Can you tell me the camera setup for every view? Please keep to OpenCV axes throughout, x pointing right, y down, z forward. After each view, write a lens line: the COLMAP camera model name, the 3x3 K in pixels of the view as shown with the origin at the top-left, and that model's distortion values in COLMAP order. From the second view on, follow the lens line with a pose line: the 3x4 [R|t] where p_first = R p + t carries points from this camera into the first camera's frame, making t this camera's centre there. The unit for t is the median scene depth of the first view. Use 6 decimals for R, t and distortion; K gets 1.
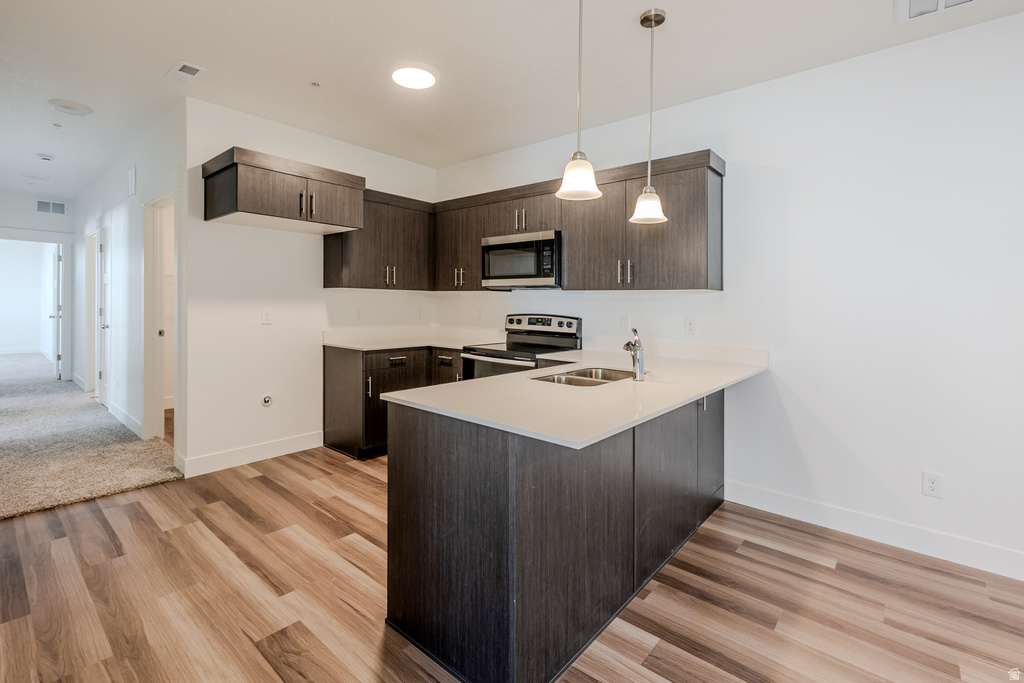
lens RADIAL K [[461.2, 0, 472.2], [0, 461.2, 307.8], [0, 0, 1]] dist [0.004565, 0.000369]
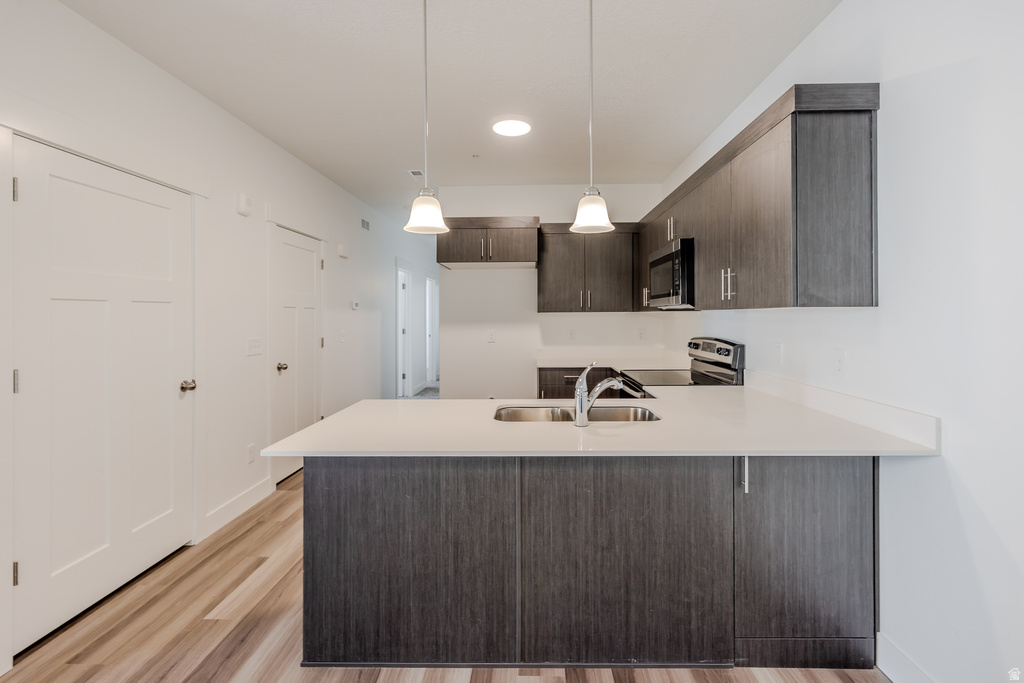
lens RADIAL K [[461.2, 0, 569.3], [0, 461.2, 317.7], [0, 0, 1]] dist [0.004565, 0.000369]
pose [[0.659443, -0.016435, -0.751575, 0.746502], [0.013448, 0.999859, -0.010065, -0.020996], [0.751634, -0.003470, 0.659571, 0.340918]]
